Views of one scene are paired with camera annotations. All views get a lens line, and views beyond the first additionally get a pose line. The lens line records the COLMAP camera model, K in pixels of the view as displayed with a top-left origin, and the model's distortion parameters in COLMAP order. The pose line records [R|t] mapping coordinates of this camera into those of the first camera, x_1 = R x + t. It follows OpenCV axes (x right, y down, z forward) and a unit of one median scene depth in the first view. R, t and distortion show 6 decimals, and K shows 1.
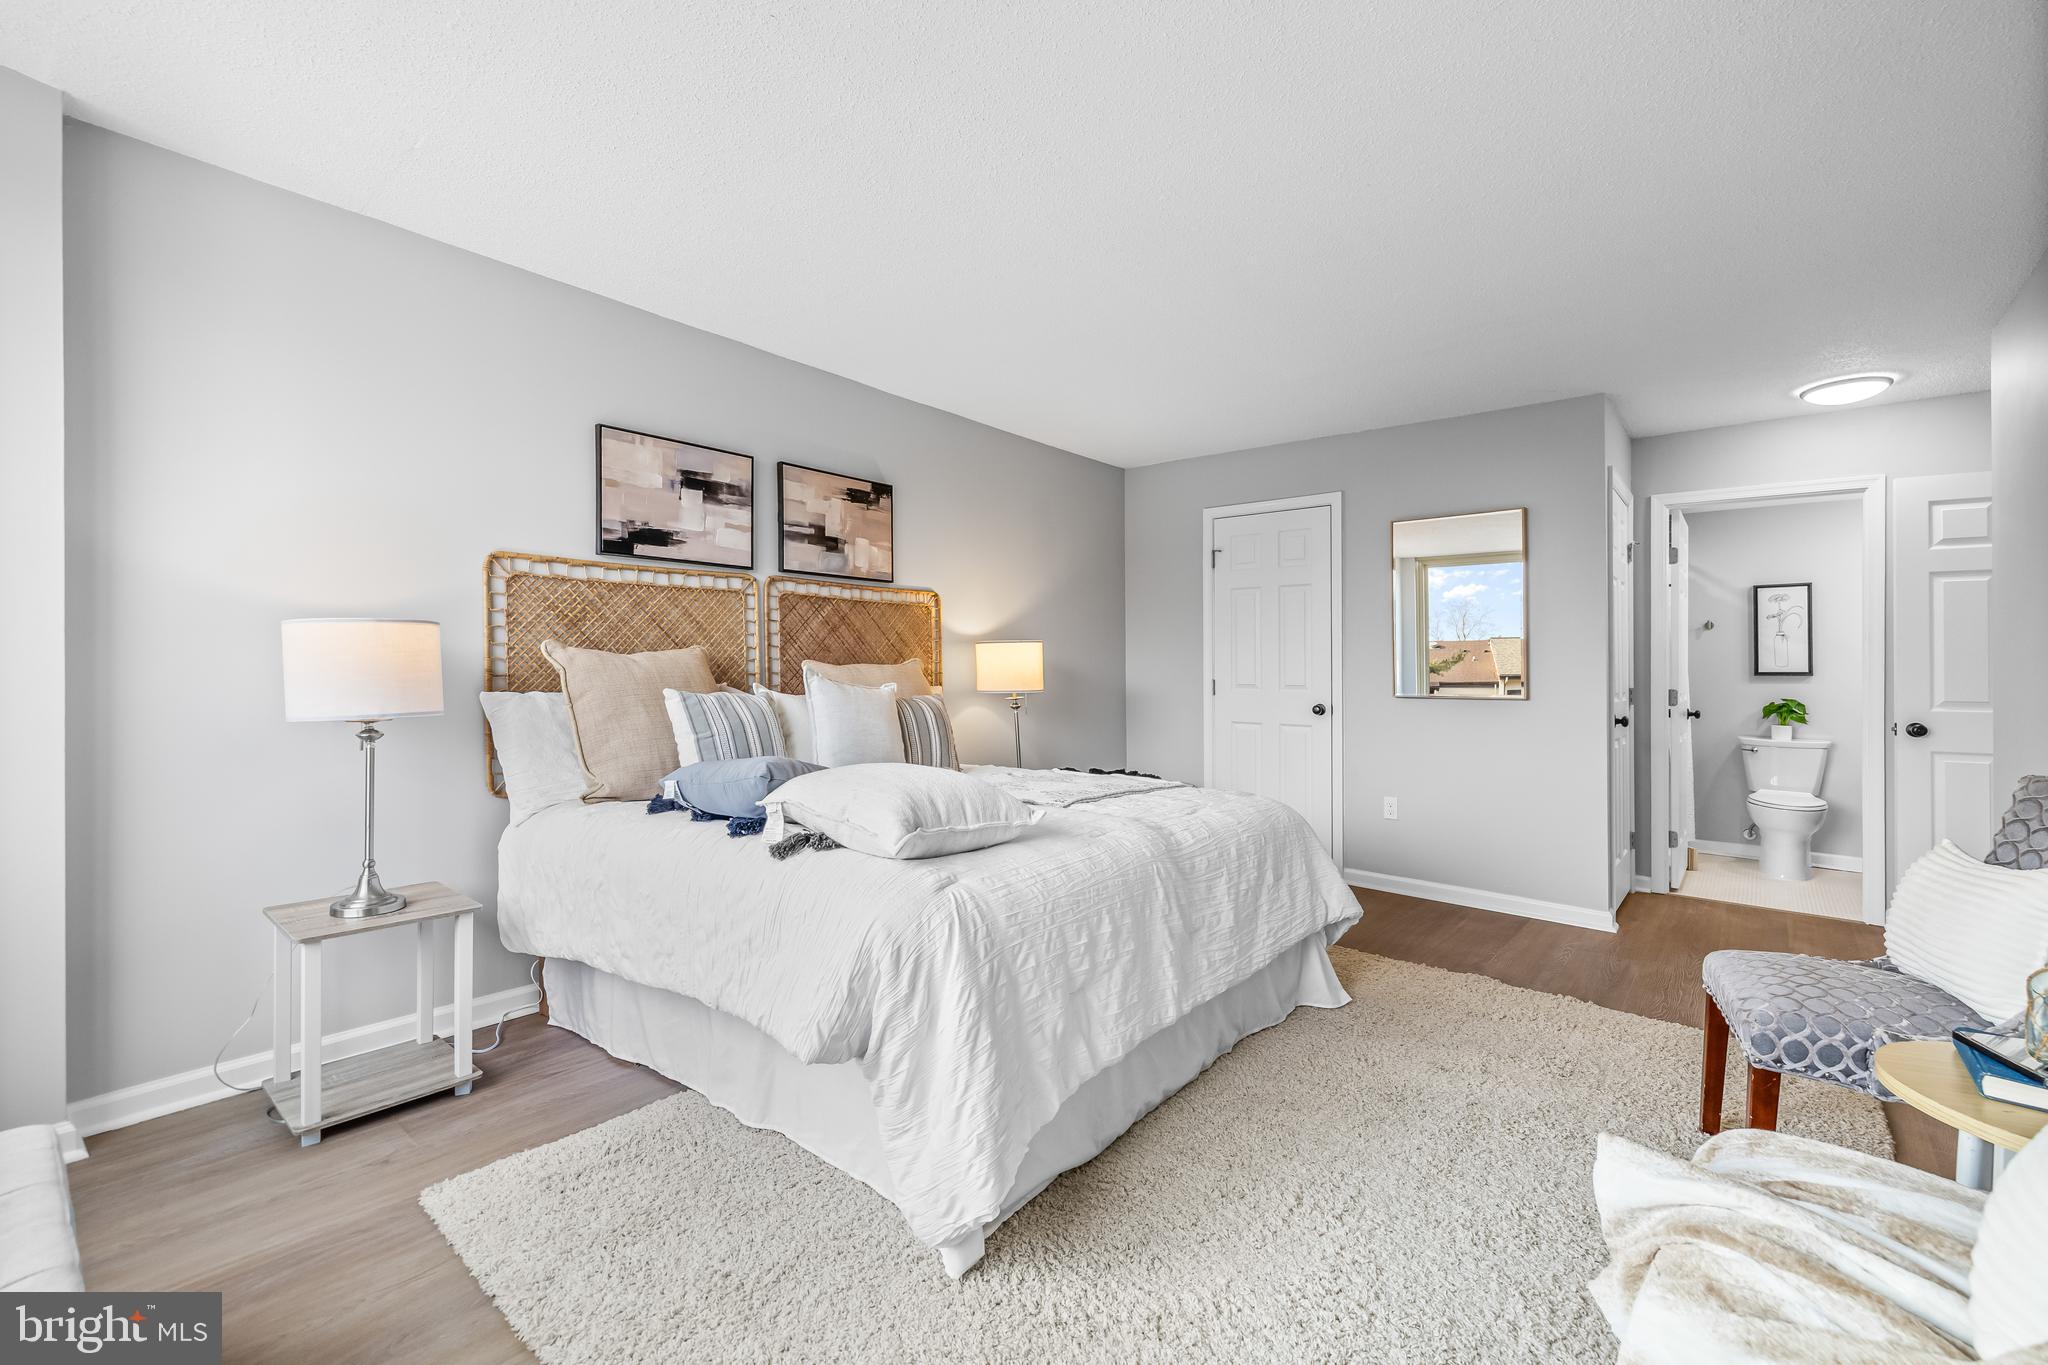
lens RADIAL K [[895.0, 0, 1034.6], [0, 895.0, 667.0], [0, 0, 1]] dist [0.002323, -0.000295]
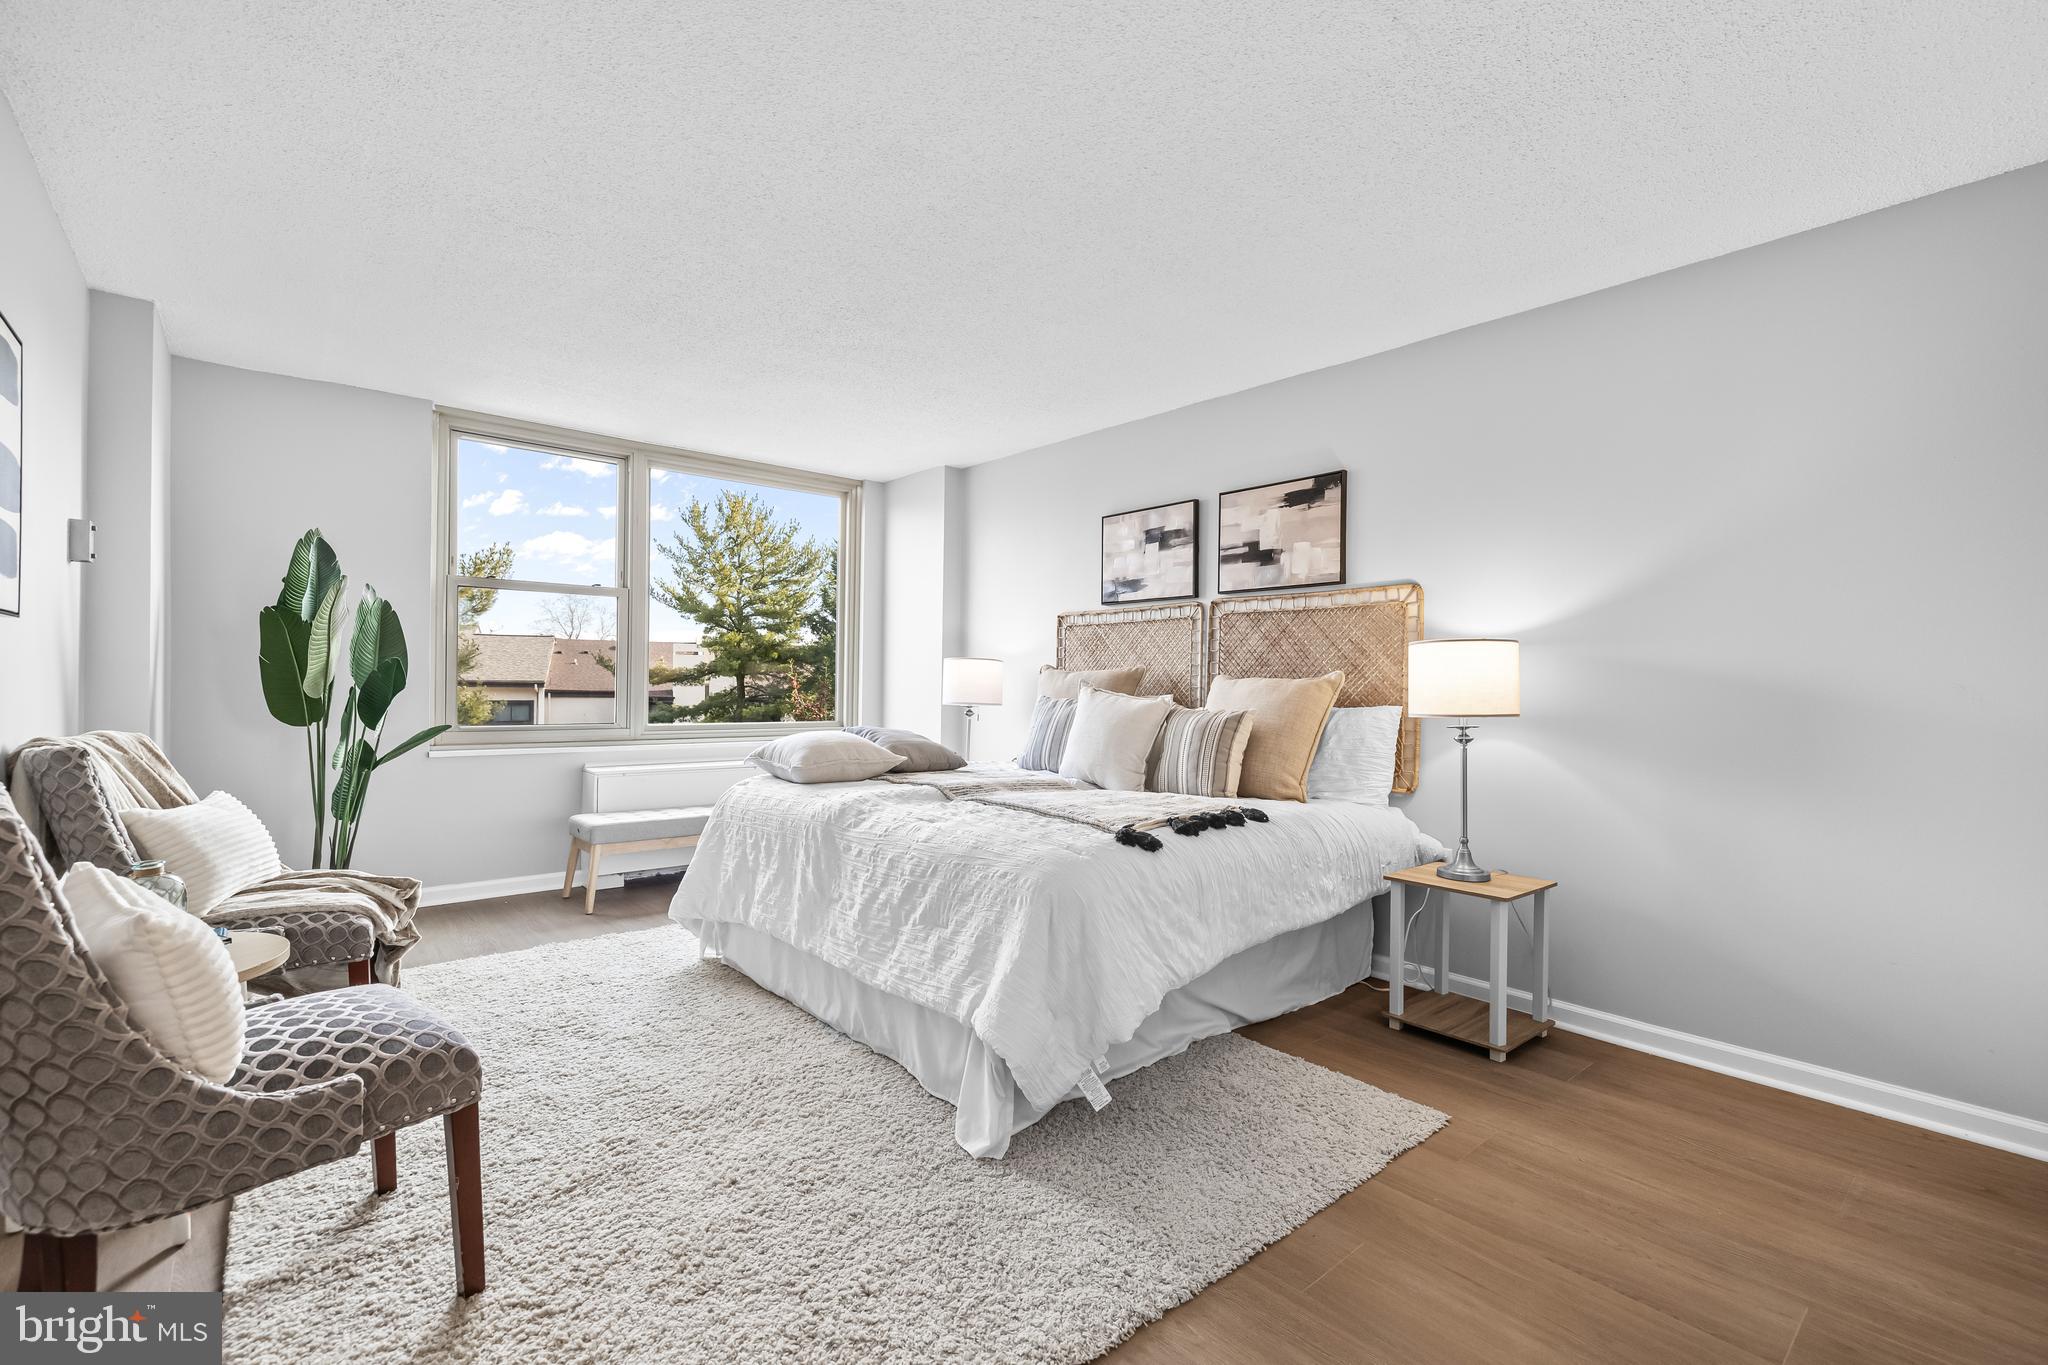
lens RADIAL K [[895.0, 0, 1037.7], [0, 895.0, 675.4], [0, 0, 1]] dist [0.002323, -0.000295]
pose [[-0.146463, 0.002392, -0.989213, 0.800059], [0.015311, 0.999883, 0.000150, -0.011104], [0.989098, -0.015123, -0.146482, 0.906542]]
